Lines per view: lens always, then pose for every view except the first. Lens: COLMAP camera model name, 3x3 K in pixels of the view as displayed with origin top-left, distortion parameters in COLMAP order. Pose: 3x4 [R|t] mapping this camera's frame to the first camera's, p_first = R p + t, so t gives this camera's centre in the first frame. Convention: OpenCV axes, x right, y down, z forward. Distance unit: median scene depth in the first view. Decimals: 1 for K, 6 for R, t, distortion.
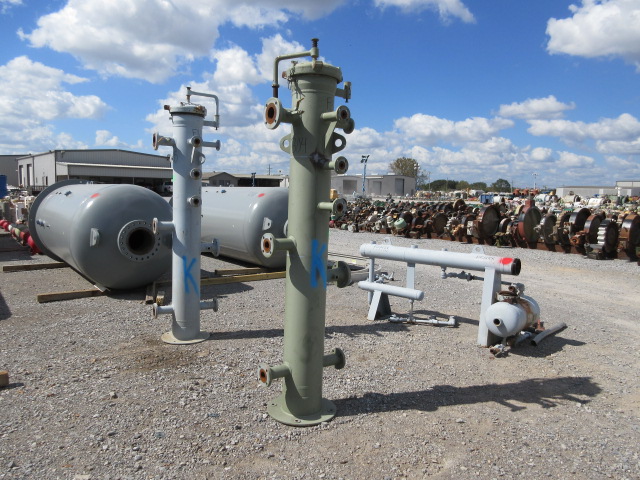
lens RADIAL K [[476.7, 0, 318.8], [0, 476.7, 240.0], [0, 0, 1]] dist [-0.003944, 0.002961]
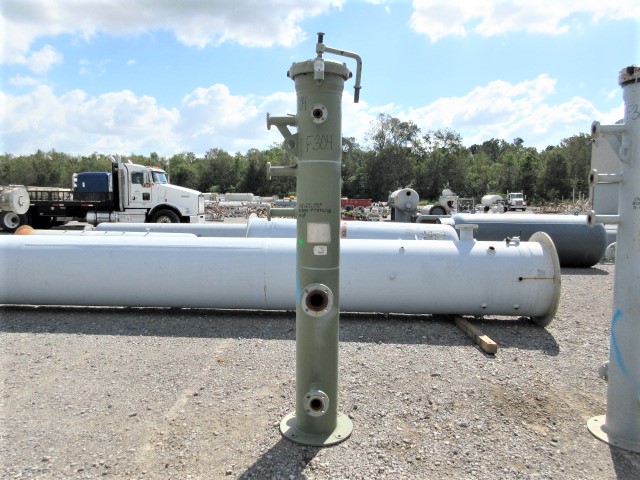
lens RADIAL K [[476.7, 0, 318.8], [0, 476.7, 240.0], [0, 0, 1]] dist [-0.003944, 0.002961]
pose [[-0.618064, 0.050838, -0.784482, 0.448425], [-0.104953, 0.983637, 0.146433, -0.098130], [0.779091, 0.172838, -0.602615, 0.986969]]
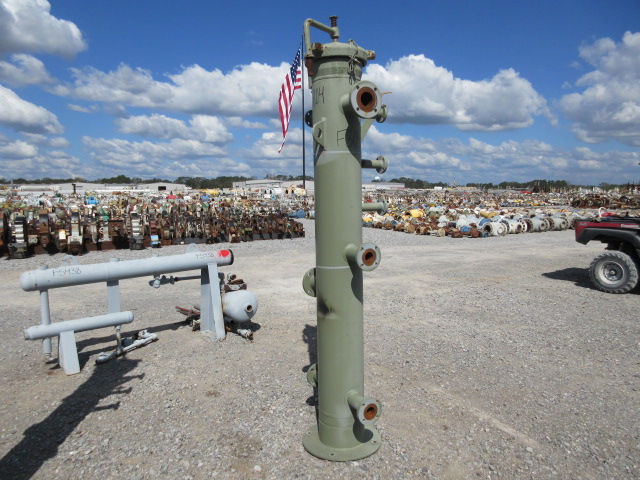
lens RADIAL K [[476.7, 0, 318.8], [0, 476.7, 240.0], [0, 0, 1]] dist [-0.003944, 0.002961]
pose [[0.187375, -0.130806, 0.973540, -0.553952], [0.119151, 0.986802, 0.109655, -0.071592], [-0.975035, 0.095451, 0.200488, 0.540400]]
